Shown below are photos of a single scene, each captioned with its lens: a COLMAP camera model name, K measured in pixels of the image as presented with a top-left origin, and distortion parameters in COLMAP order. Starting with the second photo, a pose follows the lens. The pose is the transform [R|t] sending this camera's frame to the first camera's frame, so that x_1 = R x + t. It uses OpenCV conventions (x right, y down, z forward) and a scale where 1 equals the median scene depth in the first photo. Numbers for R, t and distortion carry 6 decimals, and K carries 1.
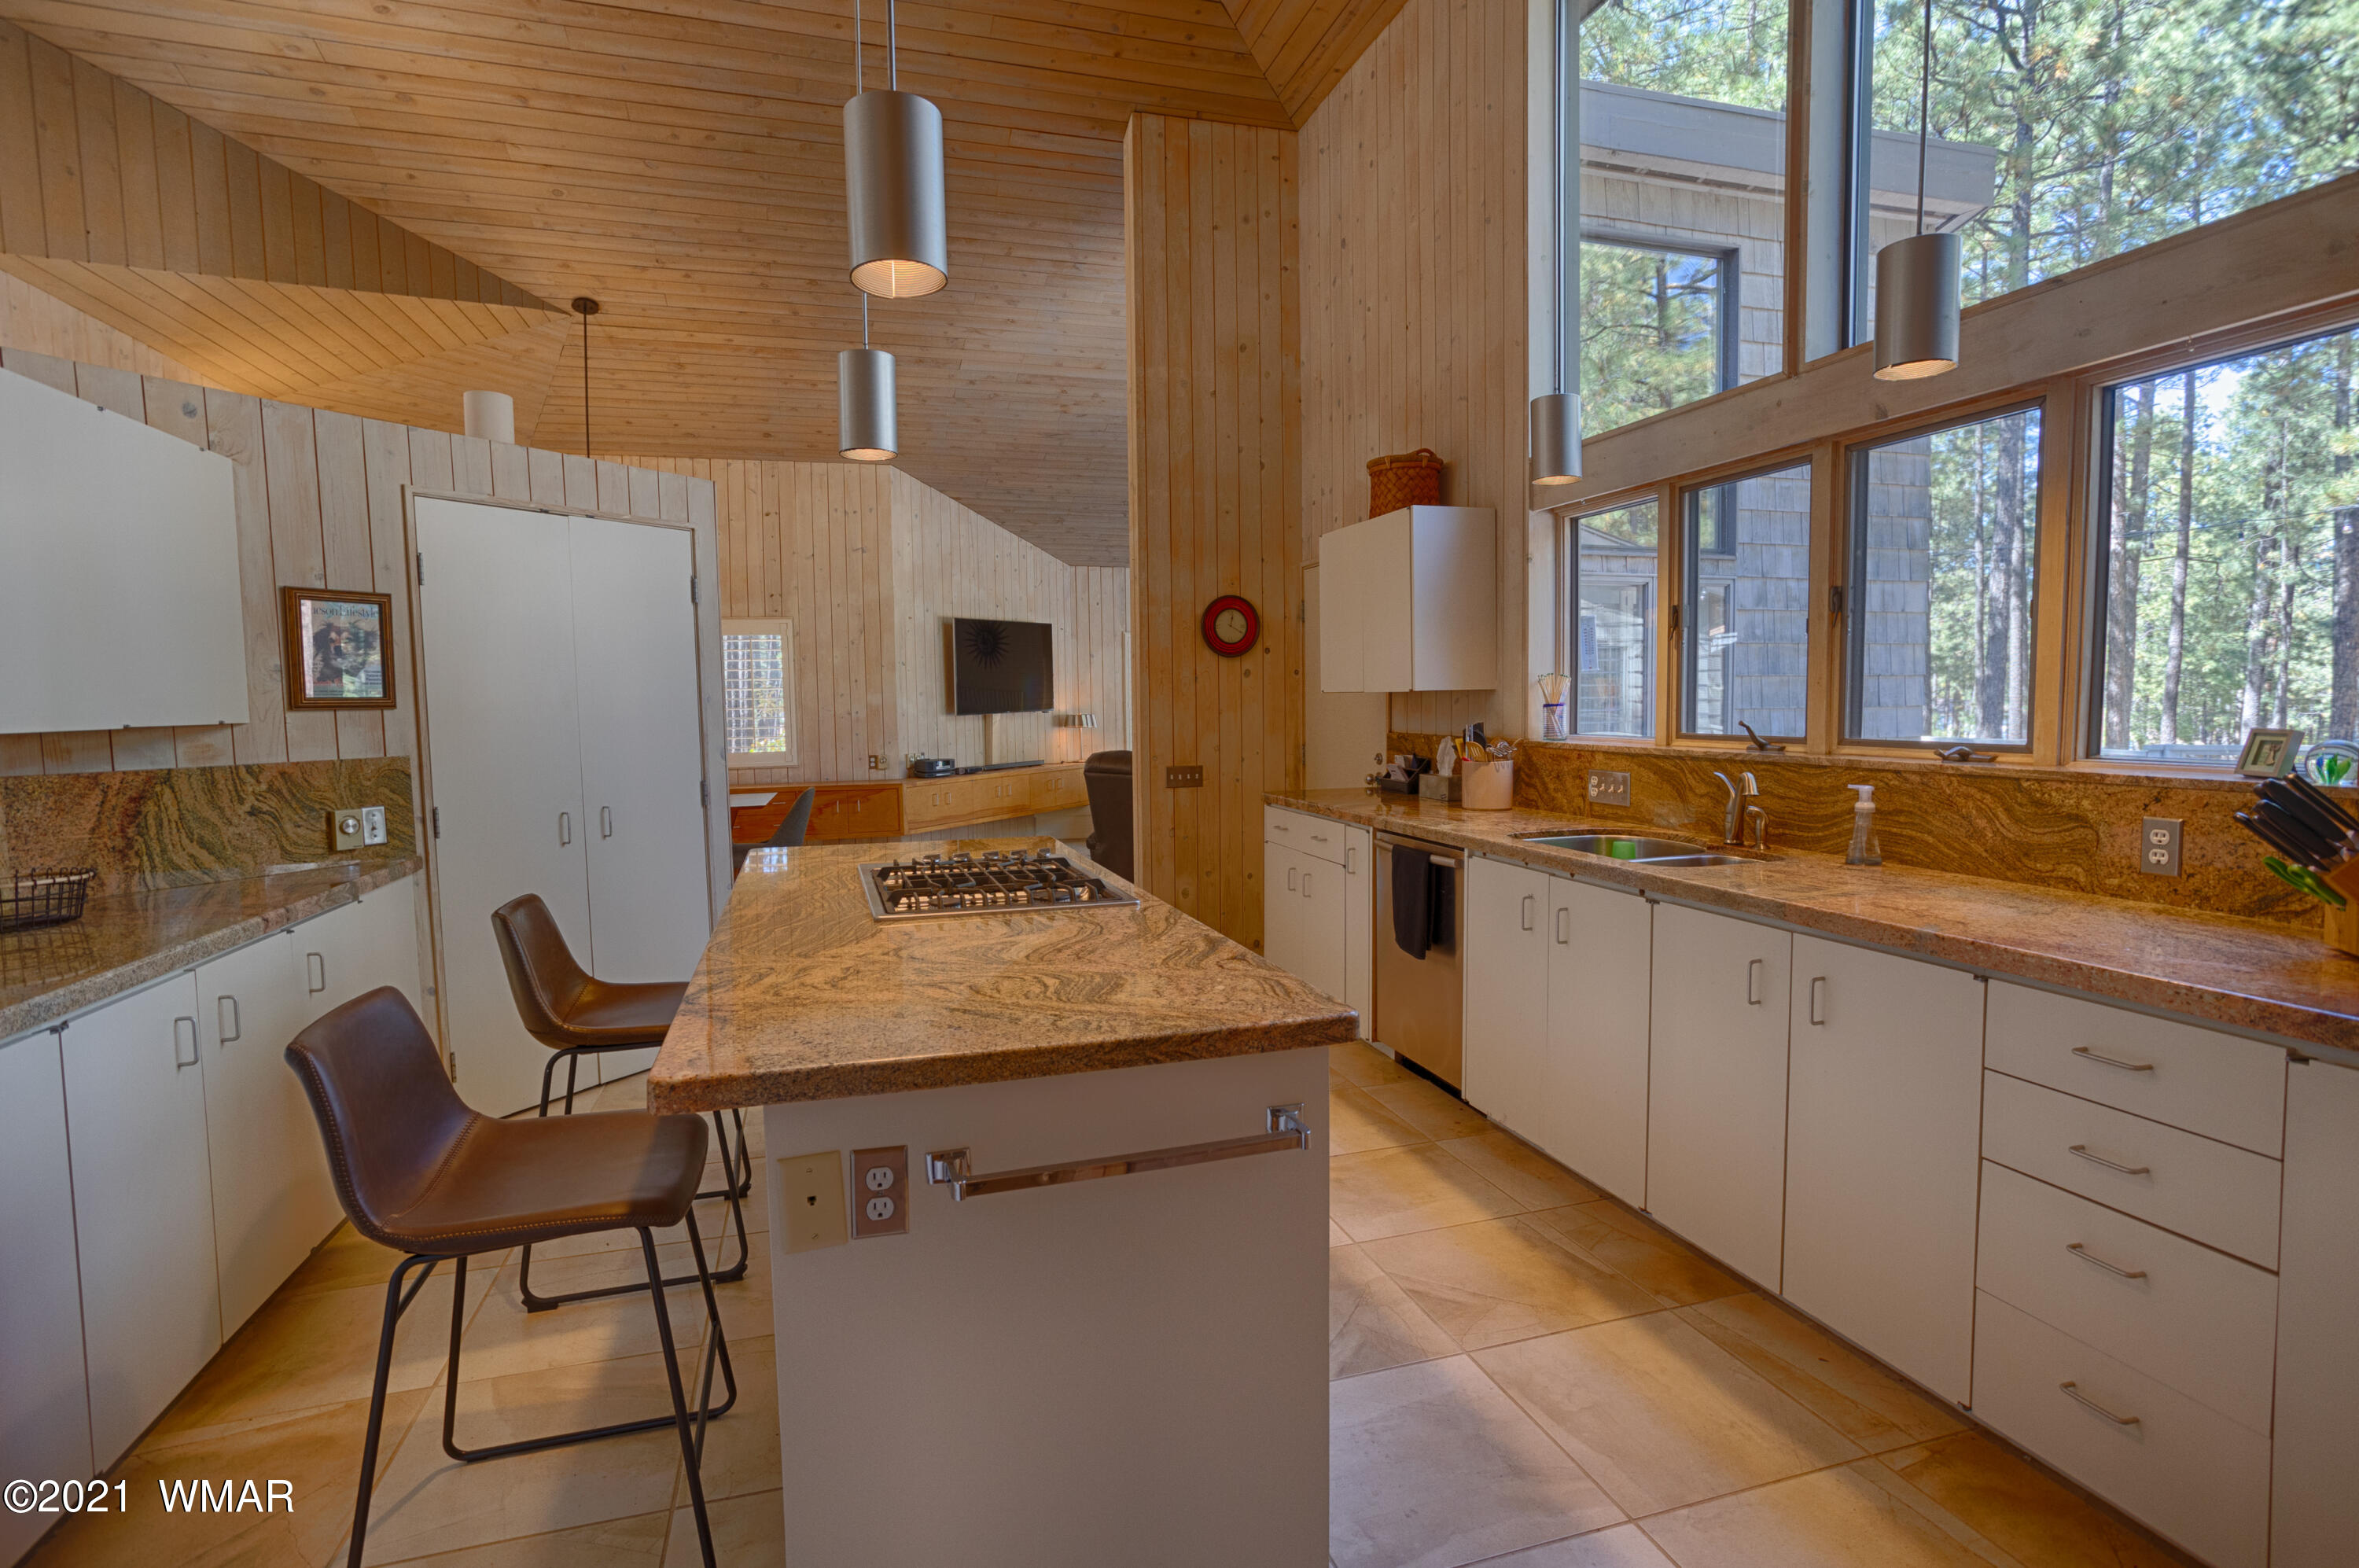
lens RADIAL K [[1133.5, 0, 1176.0], [0, 1133.5, 779.5], [0, 0, 1]] dist [-0.047720, 0.025007]
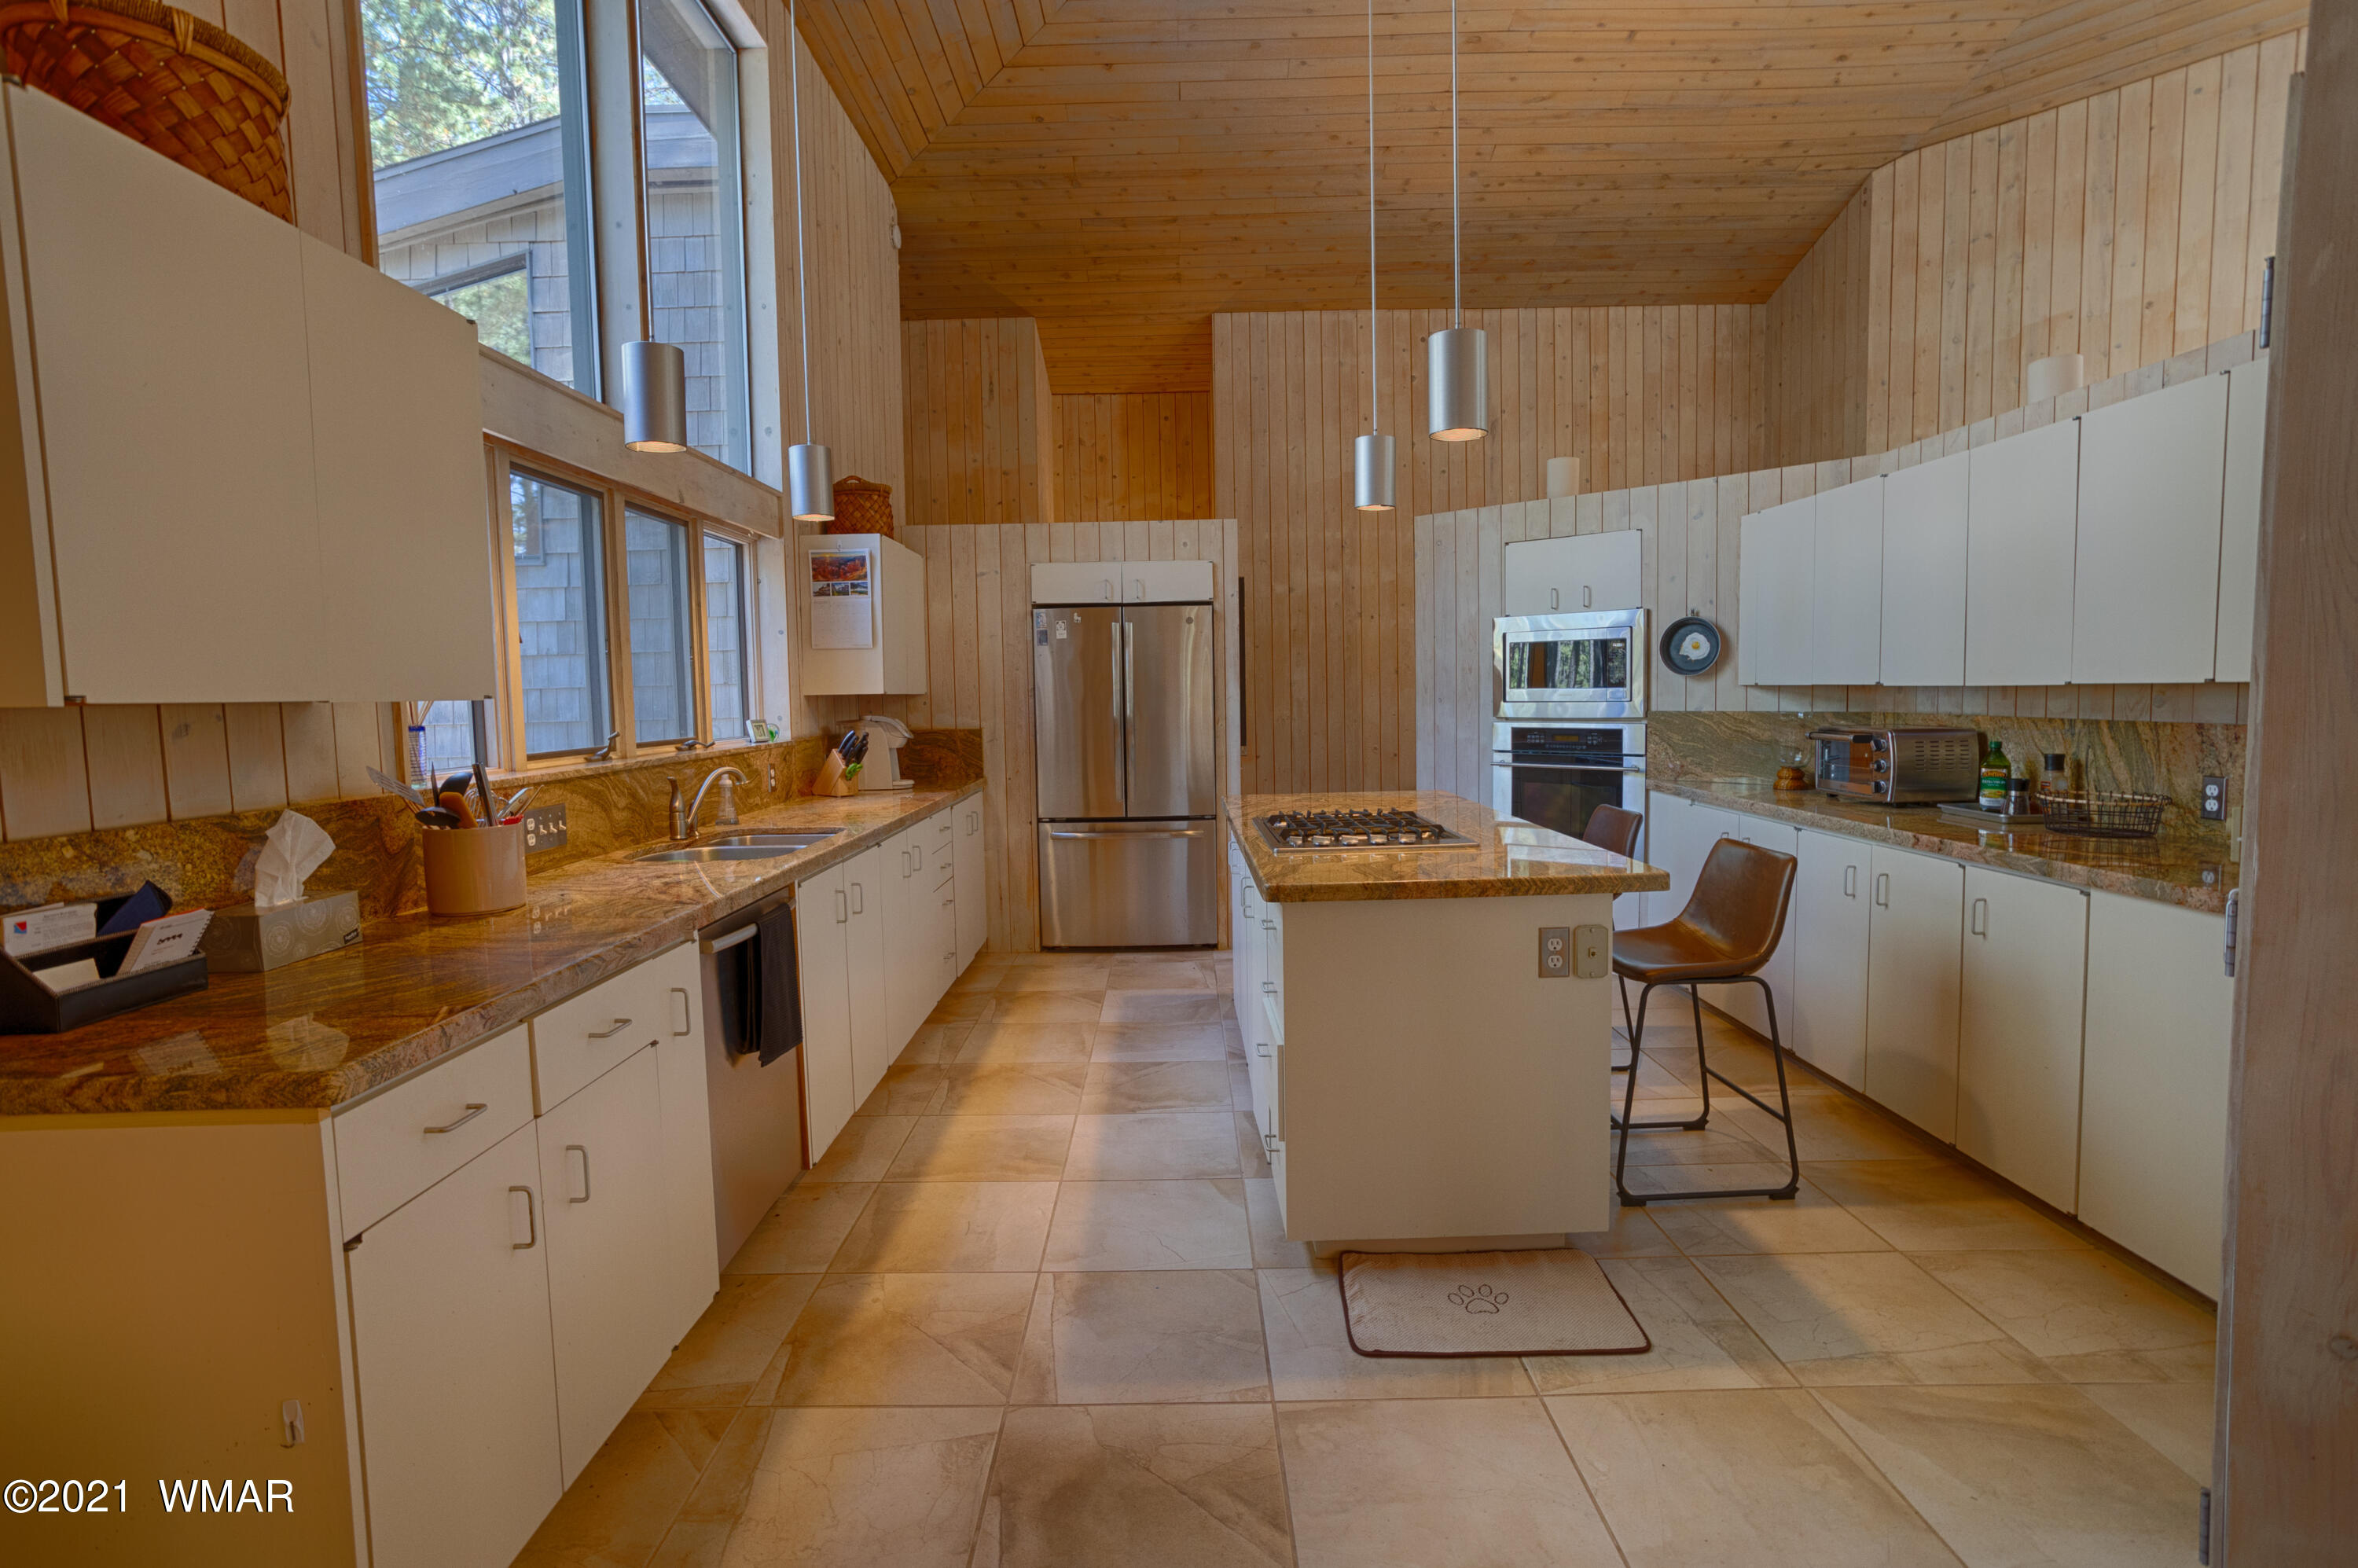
lens RADIAL K [[1133.0, 0, 1175.5], [0, 1133.0, 779.5], [0, 0, 1]] dist [-0.047720, 0.025007]
pose [[-0.954065, 0.013062, 0.299314, -0.377522], [0.058057, 0.988172, 0.141936, -0.162221], [-0.293920, 0.152794, -0.943539, 2.344028]]
